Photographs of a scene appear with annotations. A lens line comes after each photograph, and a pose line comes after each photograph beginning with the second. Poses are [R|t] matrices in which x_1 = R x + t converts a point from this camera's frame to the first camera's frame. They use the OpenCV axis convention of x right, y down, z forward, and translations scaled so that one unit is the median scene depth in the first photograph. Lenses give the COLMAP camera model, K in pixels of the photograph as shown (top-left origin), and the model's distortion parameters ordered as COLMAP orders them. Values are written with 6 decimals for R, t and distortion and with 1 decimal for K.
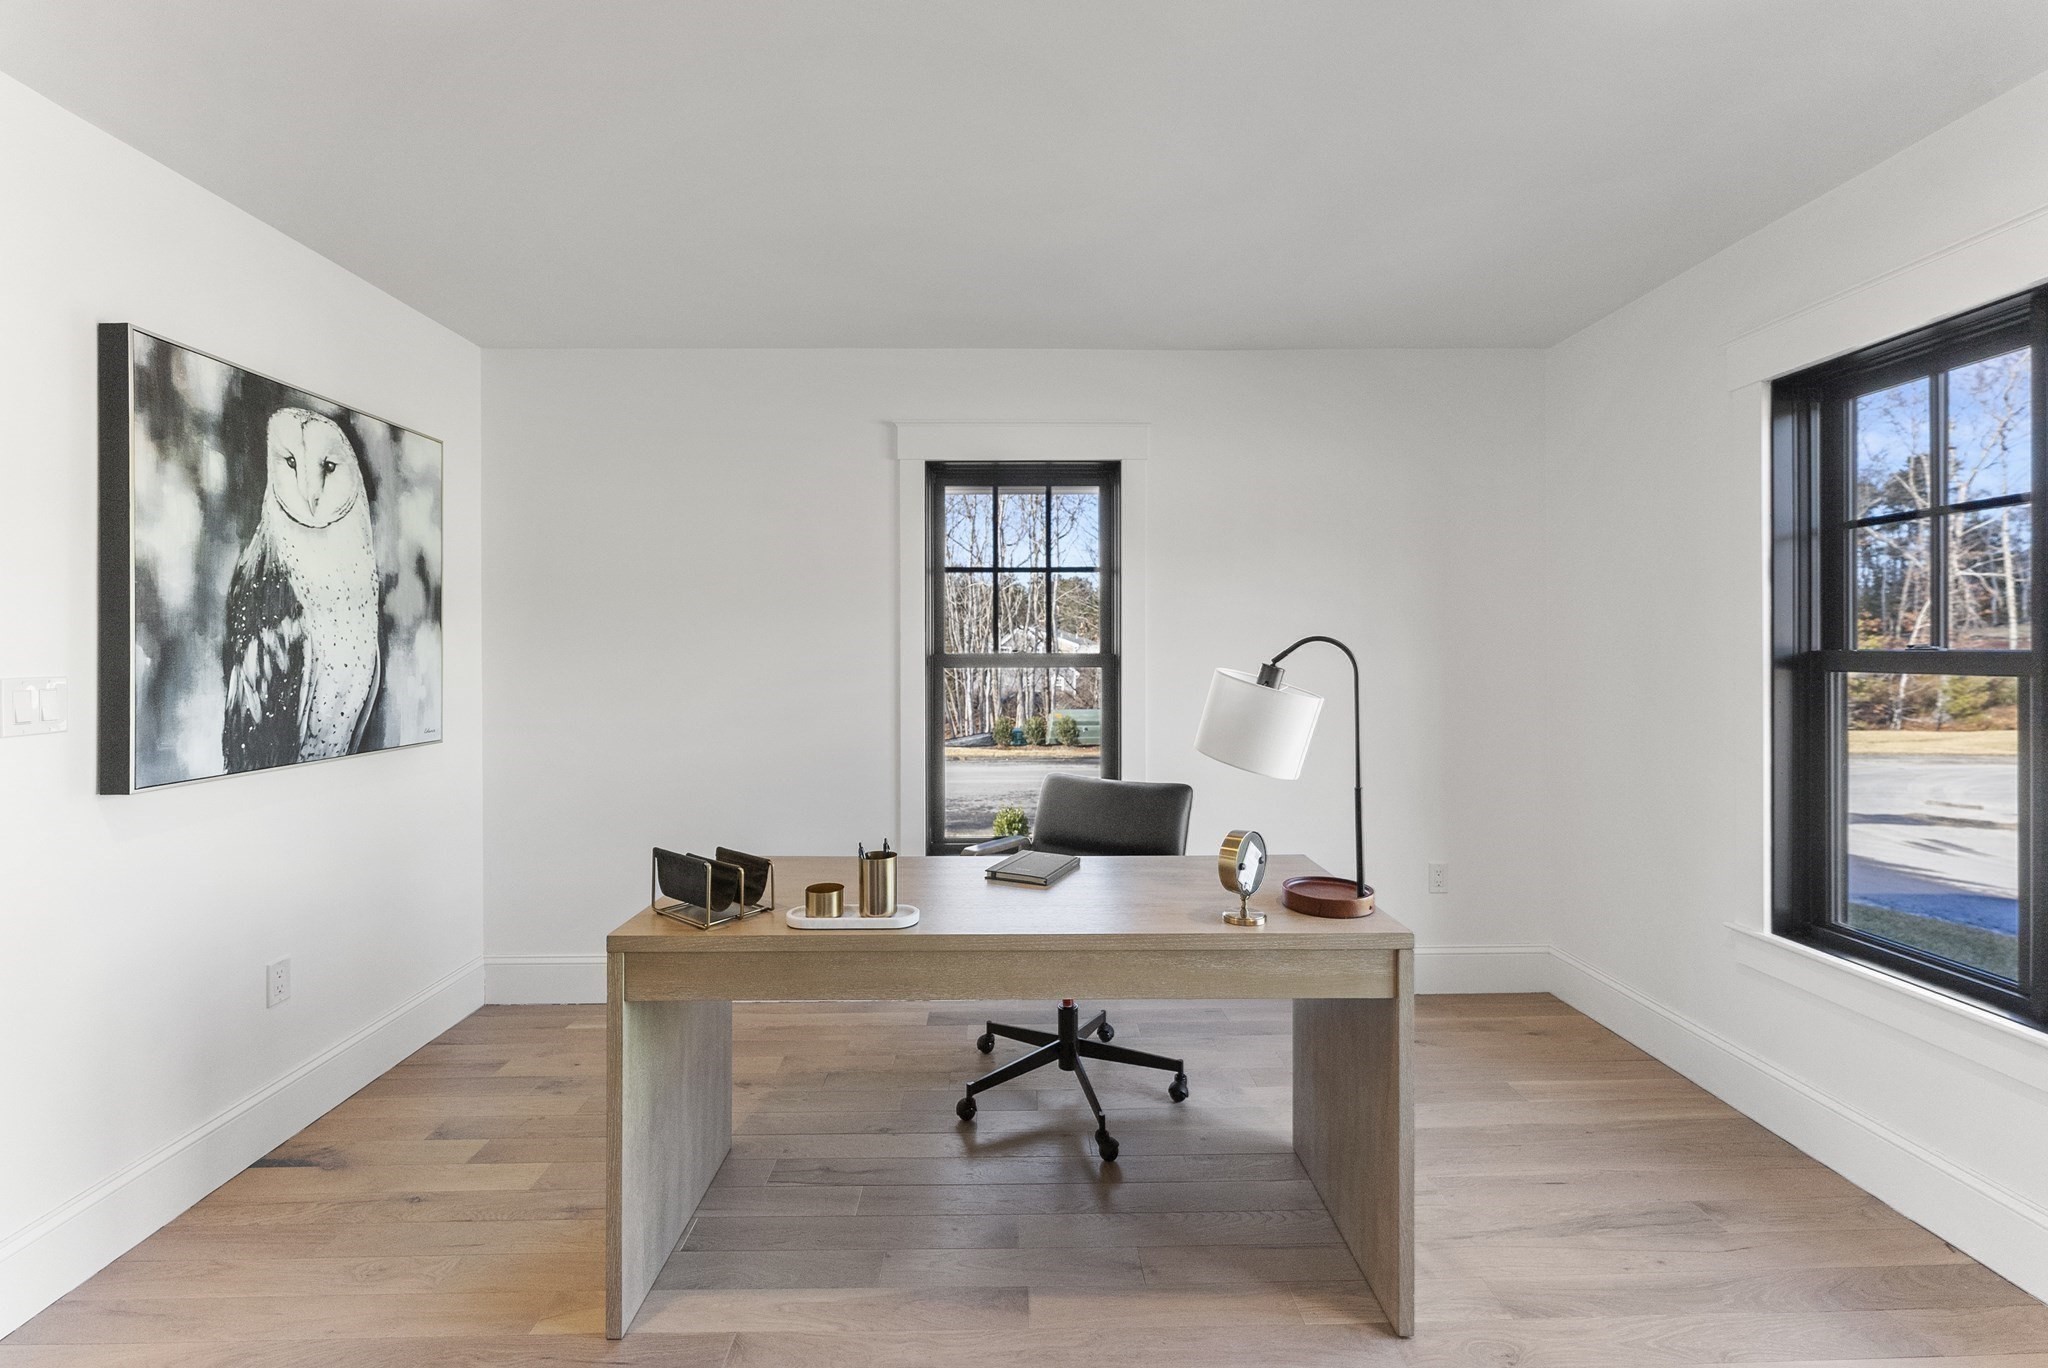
lens RADIAL K [[832.9, 0, 1017.1], [0, 832.9, 658.4], [0, 0, 1]] dist [-0.000092, 0.000055]
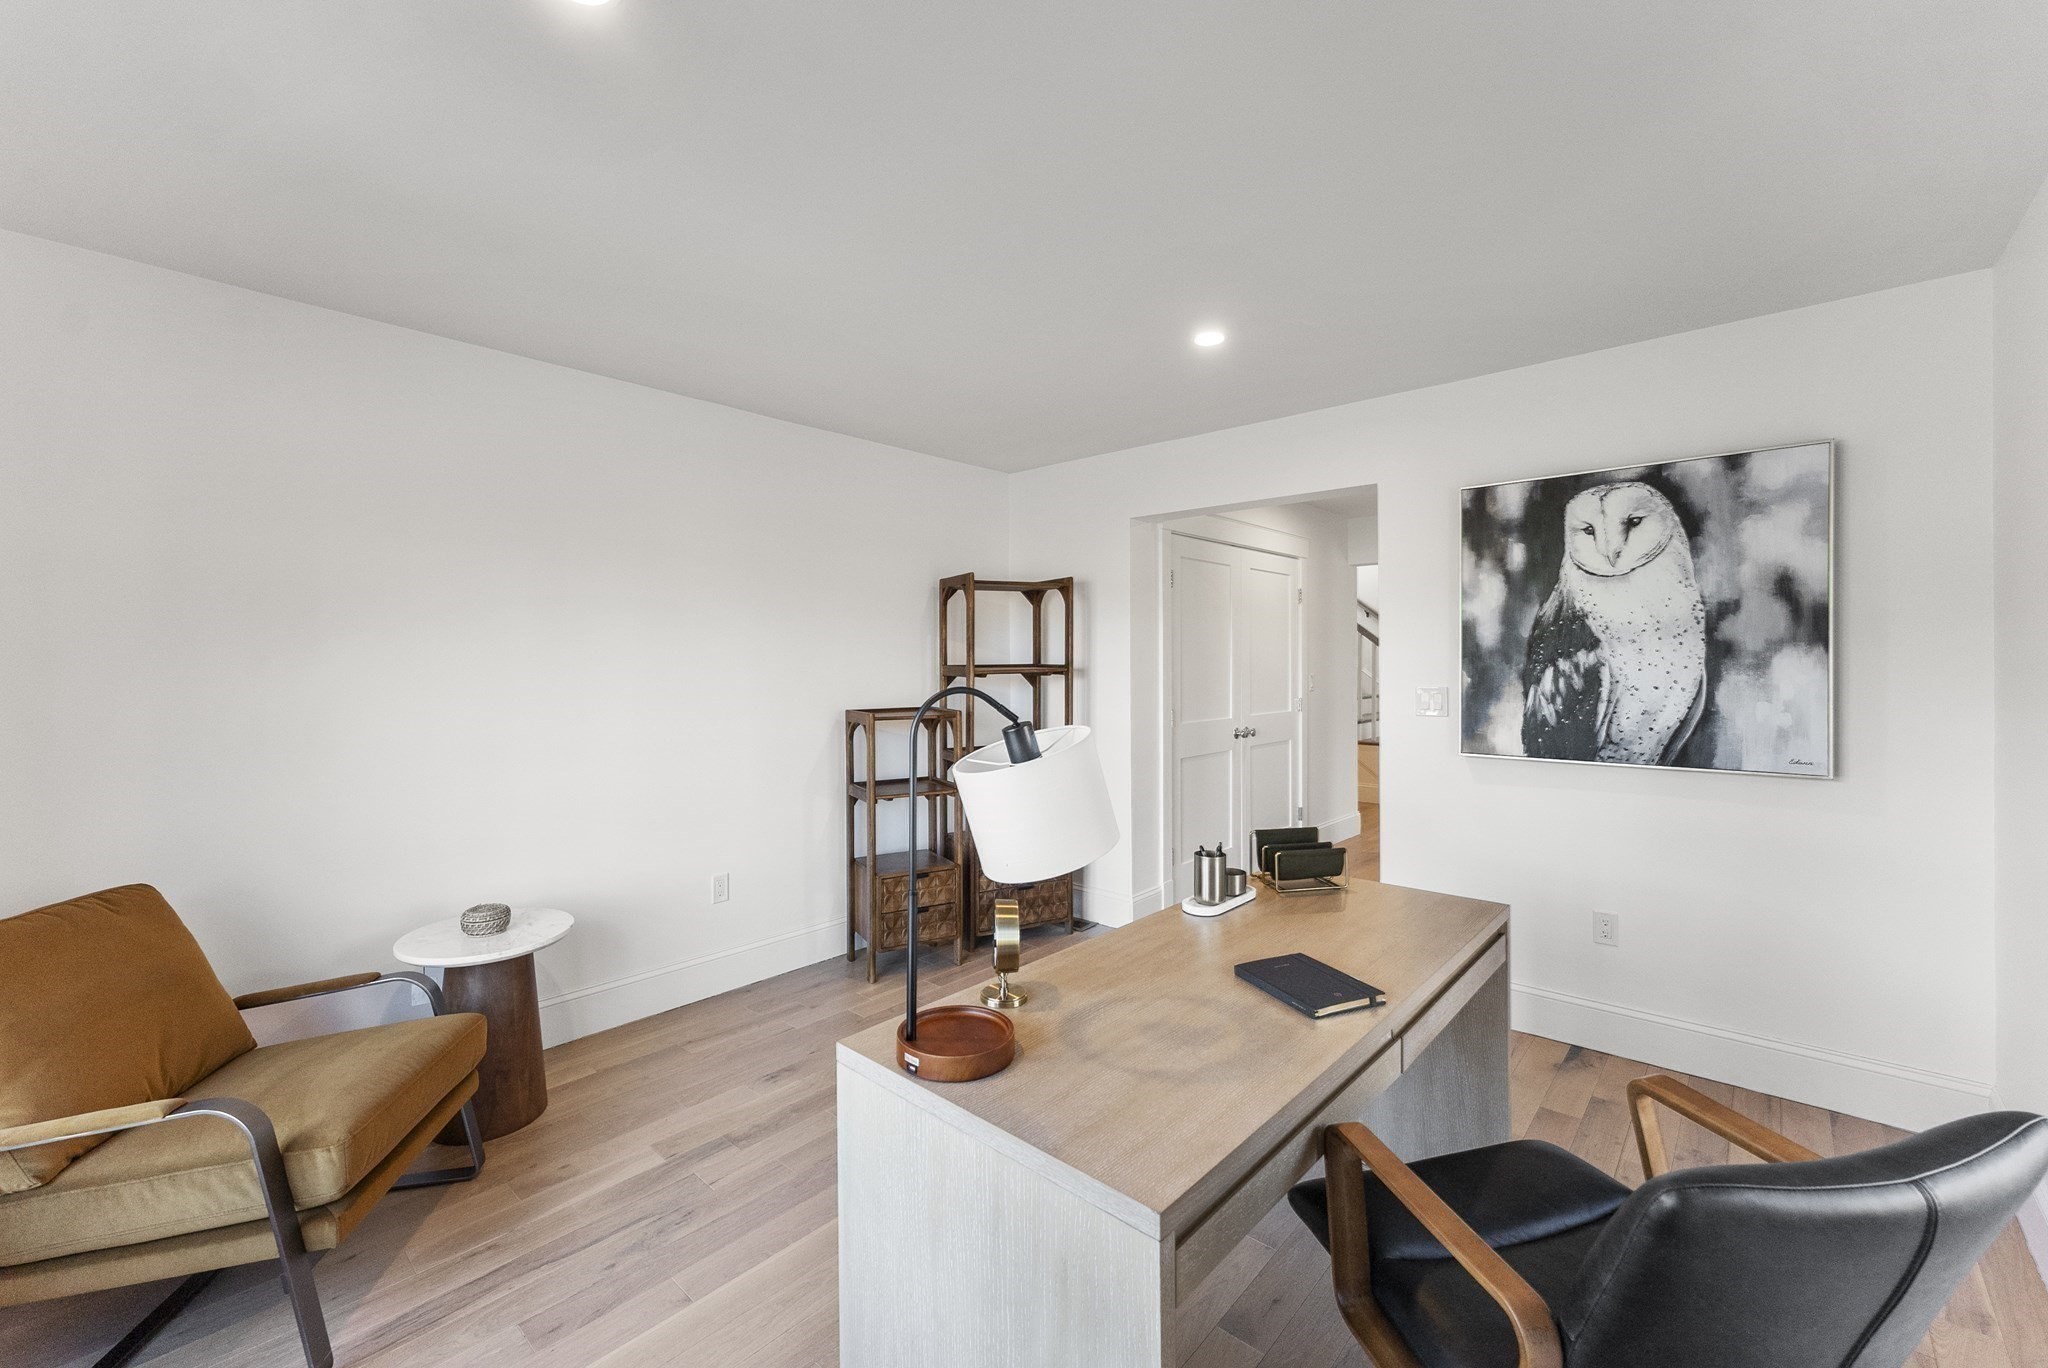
lens RADIAL K [[832.9, 0, 1017.1], [0, 832.9, 658.4], [0, 0, 1]] dist [-0.000092, 0.000055]
pose [[-0.686168, 0.013523, -0.727317, 0.696848], [0.006218, 0.999900, 0.012724, -0.056787], [0.727416, 0.004208, -0.686184, 1.239988]]
